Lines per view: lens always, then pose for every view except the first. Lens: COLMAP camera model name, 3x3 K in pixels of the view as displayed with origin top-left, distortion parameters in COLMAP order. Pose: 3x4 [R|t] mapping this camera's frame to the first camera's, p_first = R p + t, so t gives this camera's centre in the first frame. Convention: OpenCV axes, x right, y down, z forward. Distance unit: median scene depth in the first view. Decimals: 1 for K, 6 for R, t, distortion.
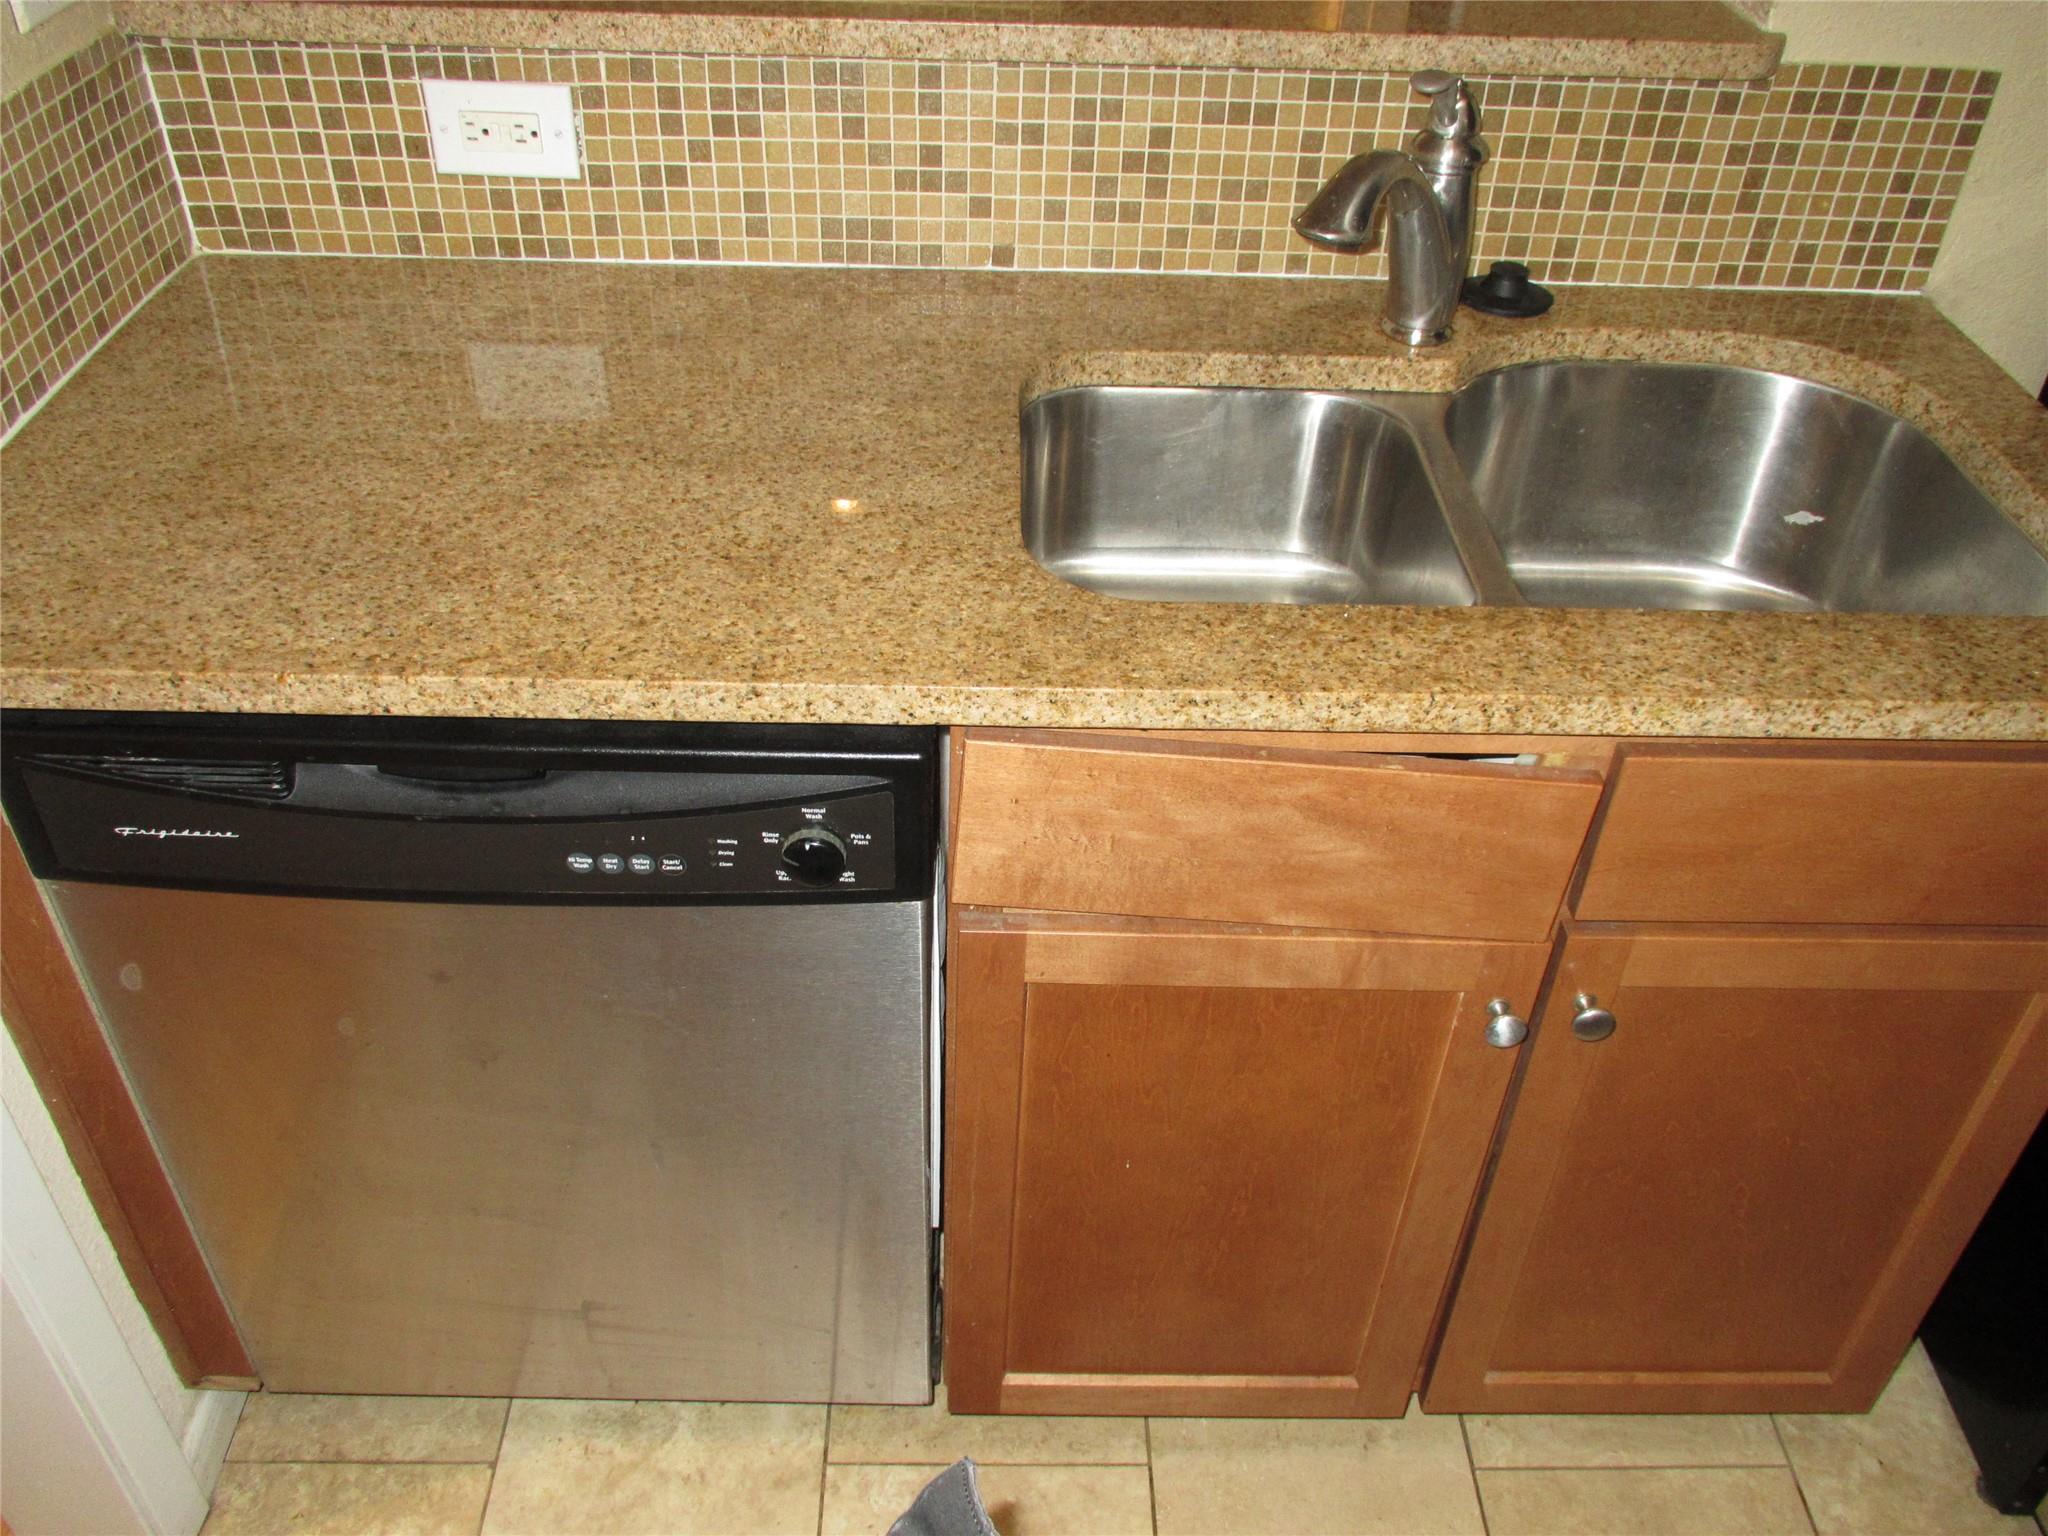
lens RADIAL K [[1717.1, 0, 1024.0], [0, 1717.1, 768.0], [0, 0, 1]] dist [-0.008627, 0.001220]
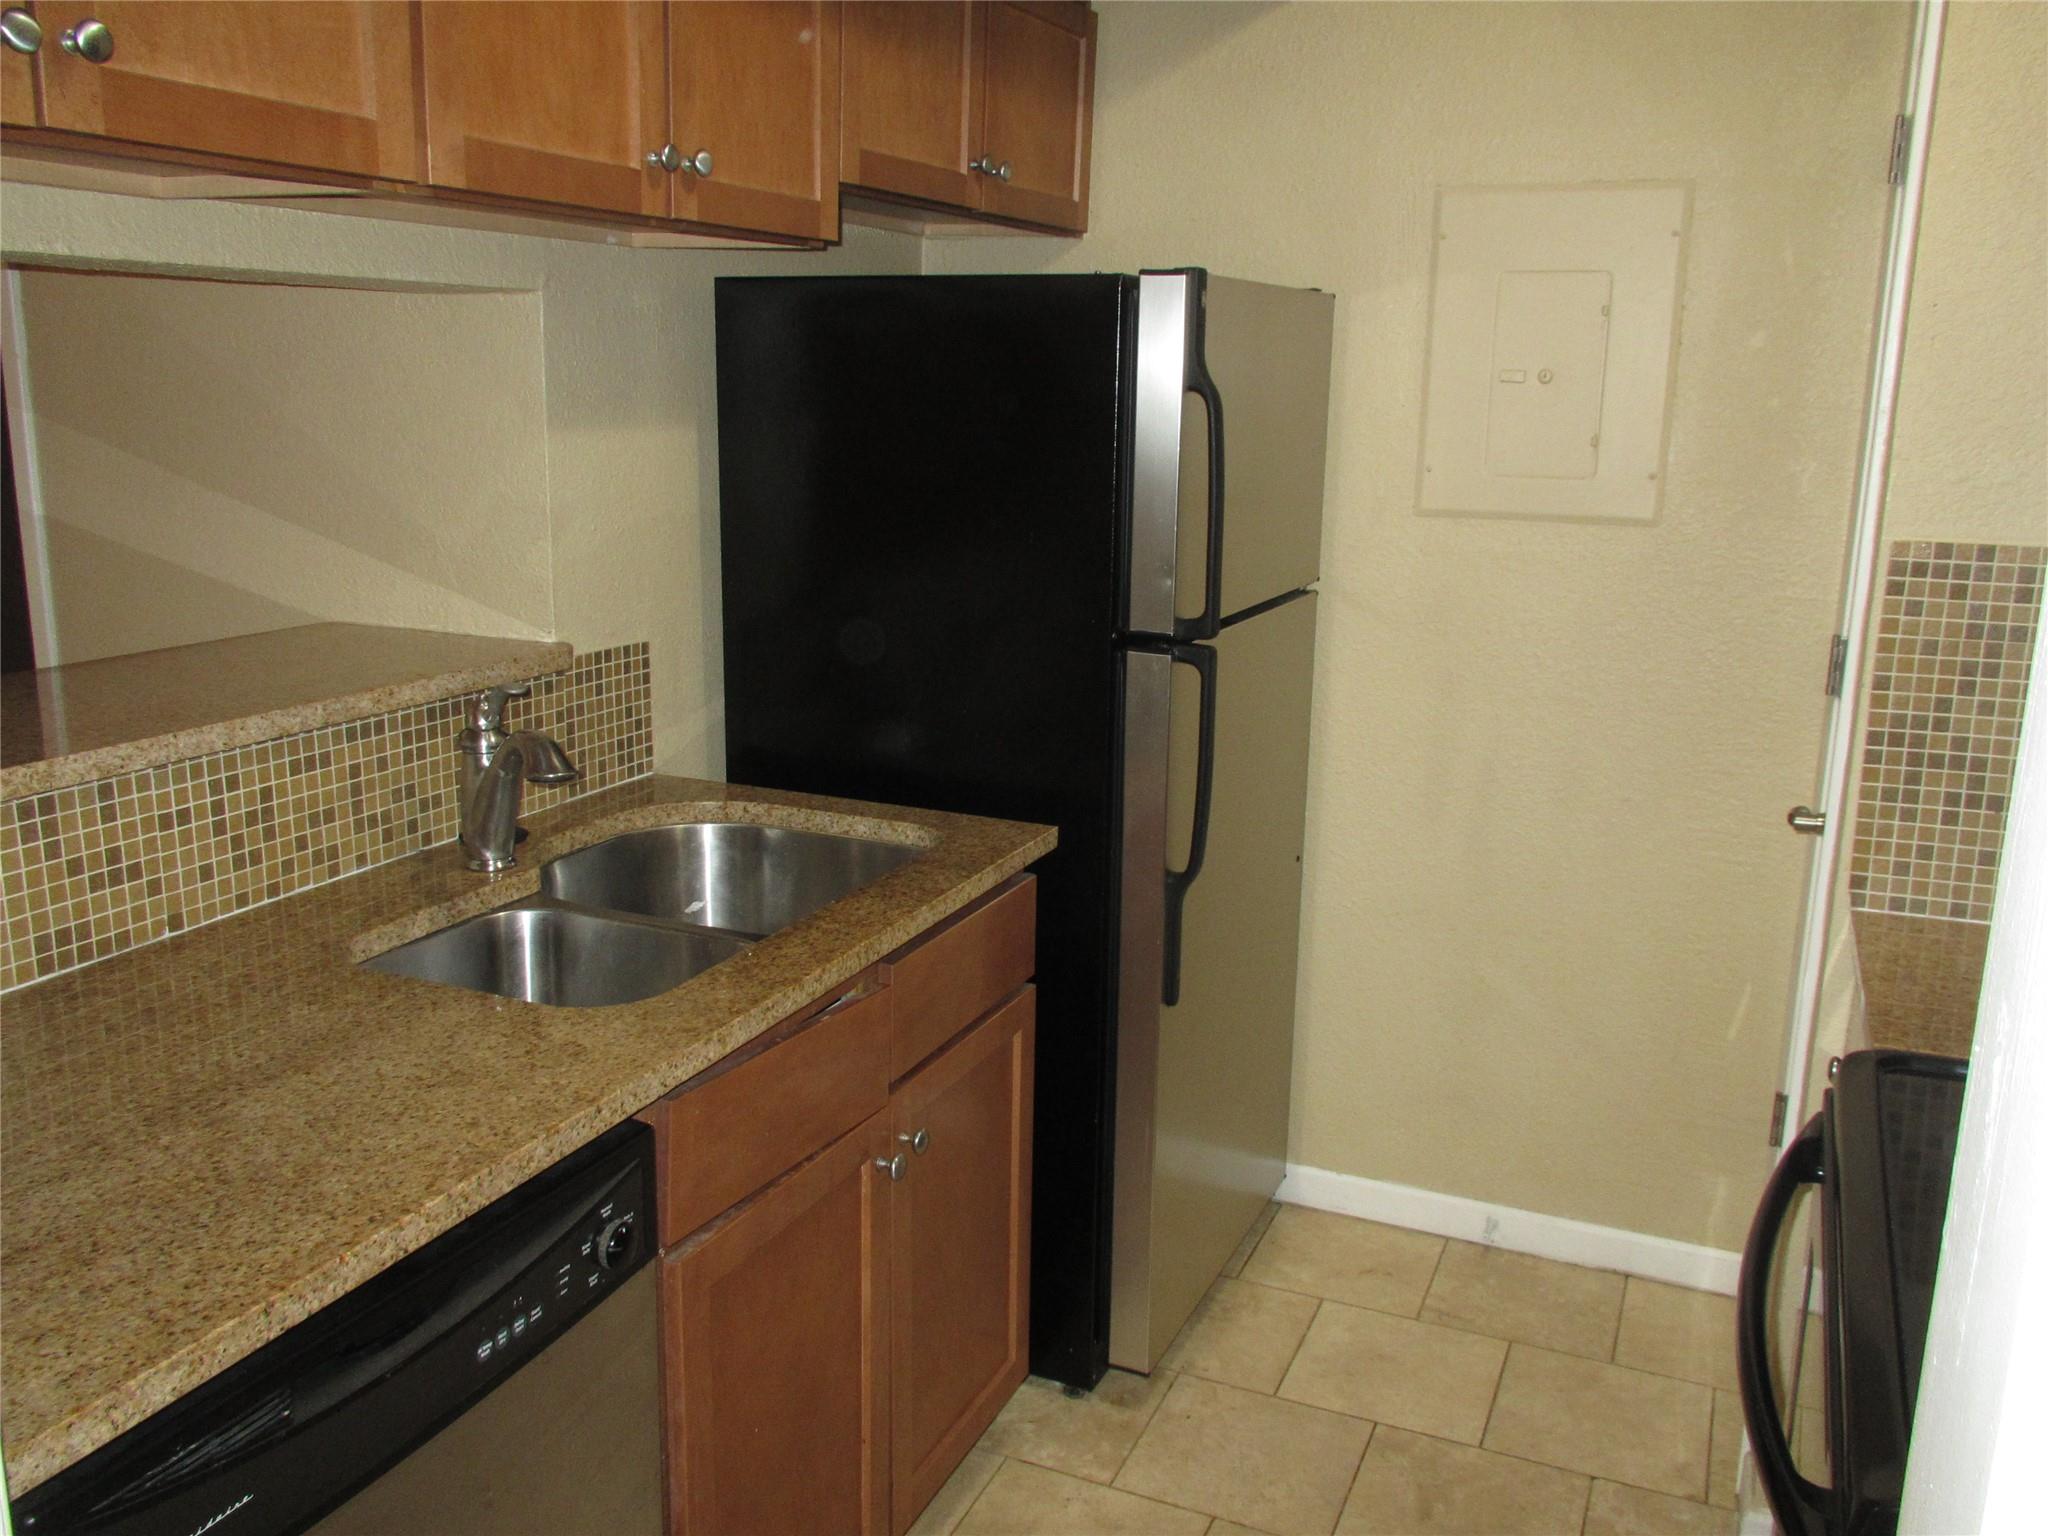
lens RADIAL K [[1672.5, 0, 1063.8], [0, 1672.5, 782.0], [0, 0, 1]] dist [-0.002679, 0.008277]
pose [[0.401529, -0.239369, 0.884012, -0.782108], [0.553481, 0.832456, -0.025989, -0.015326], [-0.729680, 0.499719, 0.466742, -0.016777]]
